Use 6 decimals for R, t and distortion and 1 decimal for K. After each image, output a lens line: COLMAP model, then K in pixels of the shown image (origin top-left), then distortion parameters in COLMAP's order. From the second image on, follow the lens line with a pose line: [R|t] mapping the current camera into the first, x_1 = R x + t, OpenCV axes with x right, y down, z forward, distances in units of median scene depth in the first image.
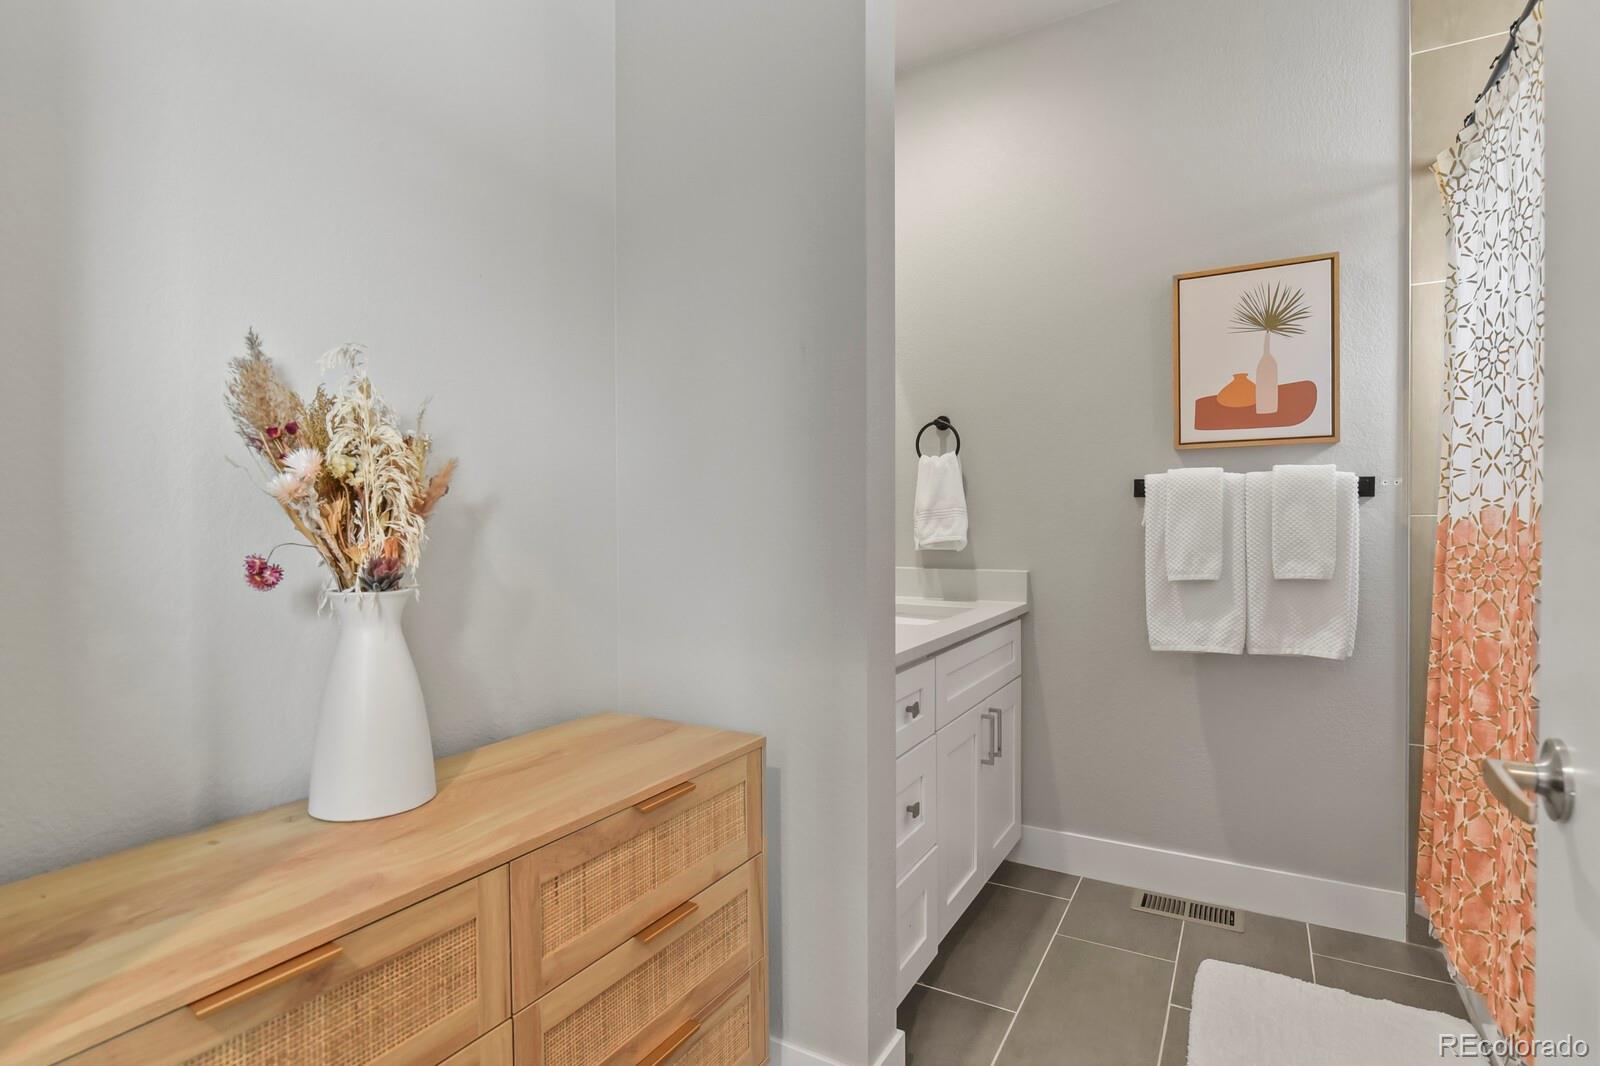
lens RADIAL K [[776.4, 0, 807.6], [0, 776.4, 529.2], [0, 0, 1]] dist [-0.012398, -0.002489]
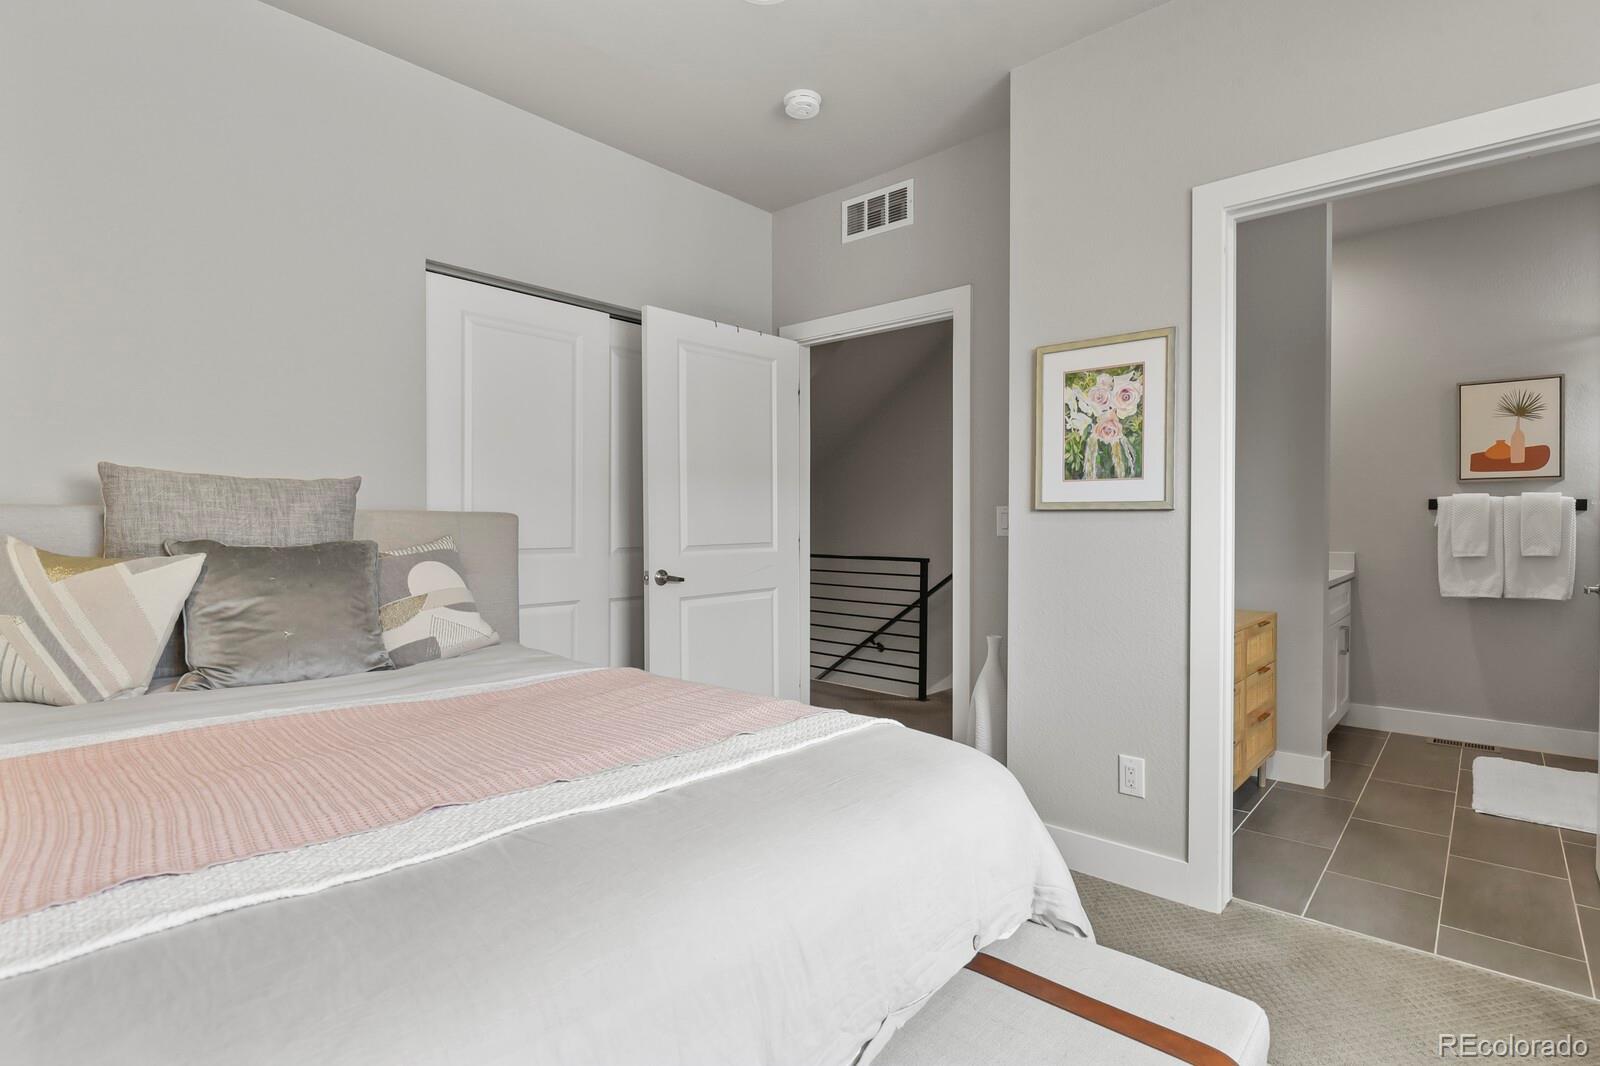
lens RADIAL K [[776.4, 0, 807.6], [0, 776.4, 529.2], [0, 0, 1]] dist [-0.012398, -0.002489]
pose [[0.979332, 0.009099, -0.202055, -0.692361], [-0.009777, 0.999949, -0.002354, 0.023478], [0.202023, 0.004281, 0.979371, -1.129652]]
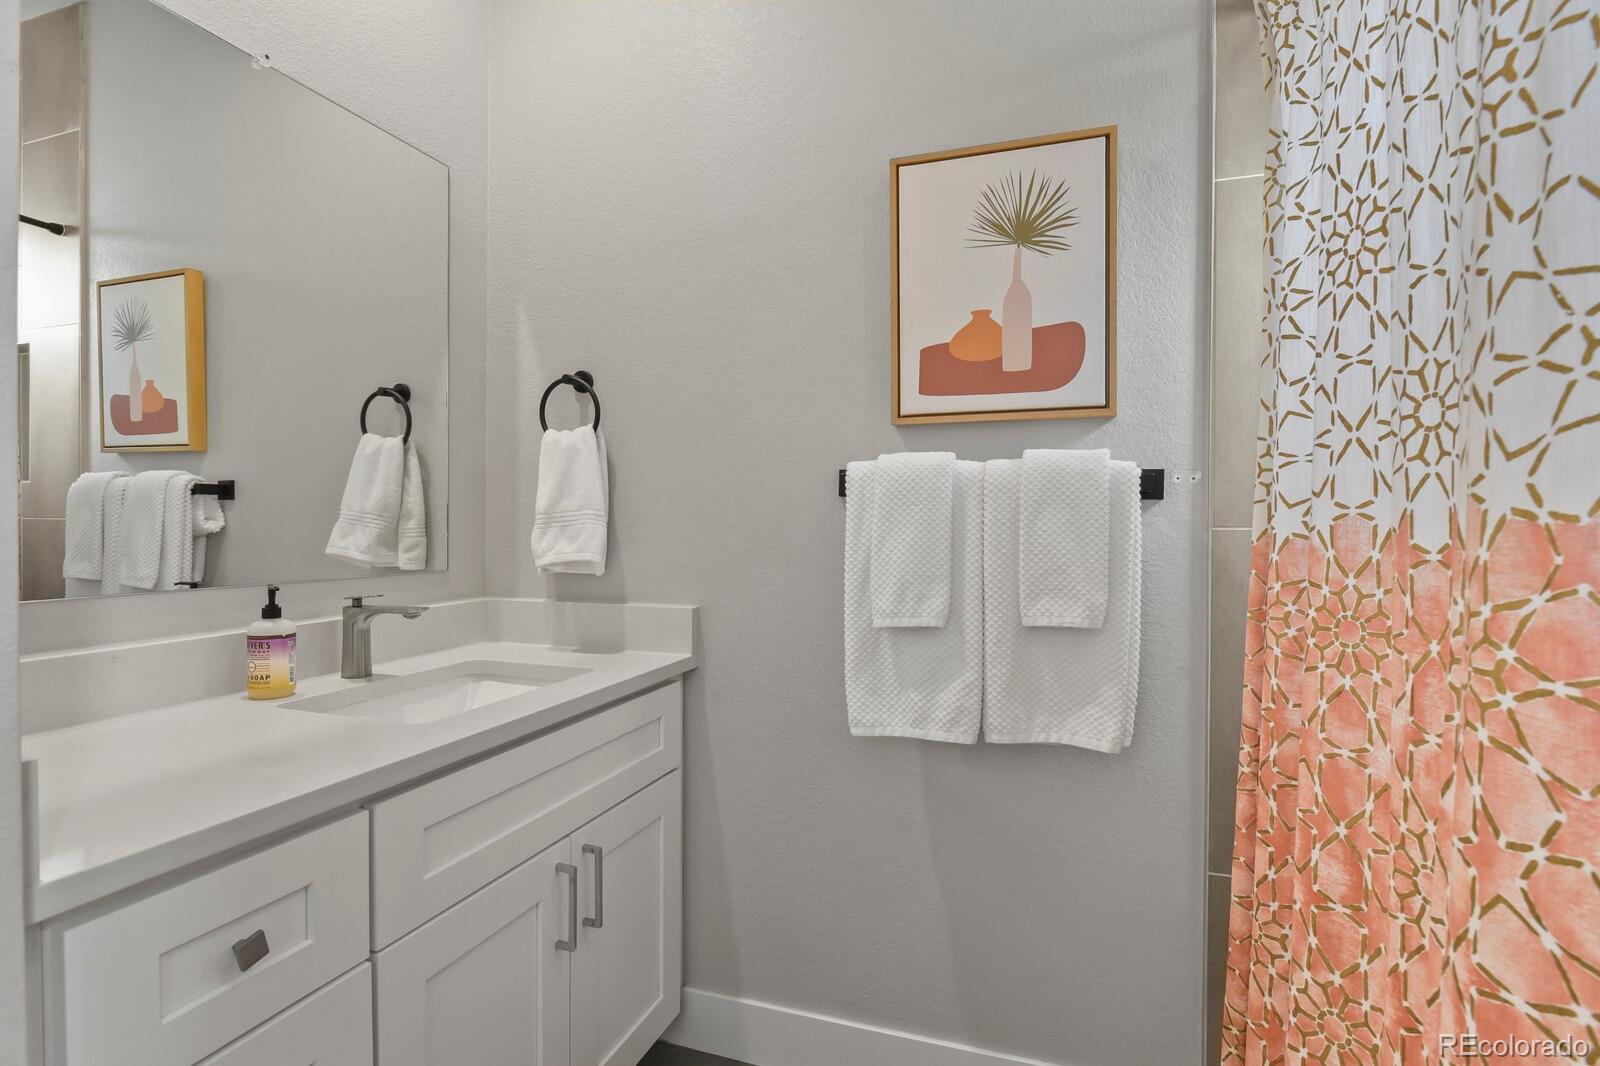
lens RADIAL K [[776.4, 0, 807.6], [0, 776.4, 529.2], [0, 0, 1]] dist [-0.012398, -0.002489]
pose [[0.981220, 0.006758, 0.192773, 0.317456], [-0.006199, 0.999975, -0.003500, -0.013054], [-0.192792, 0.002240, 0.981237, 0.419428]]
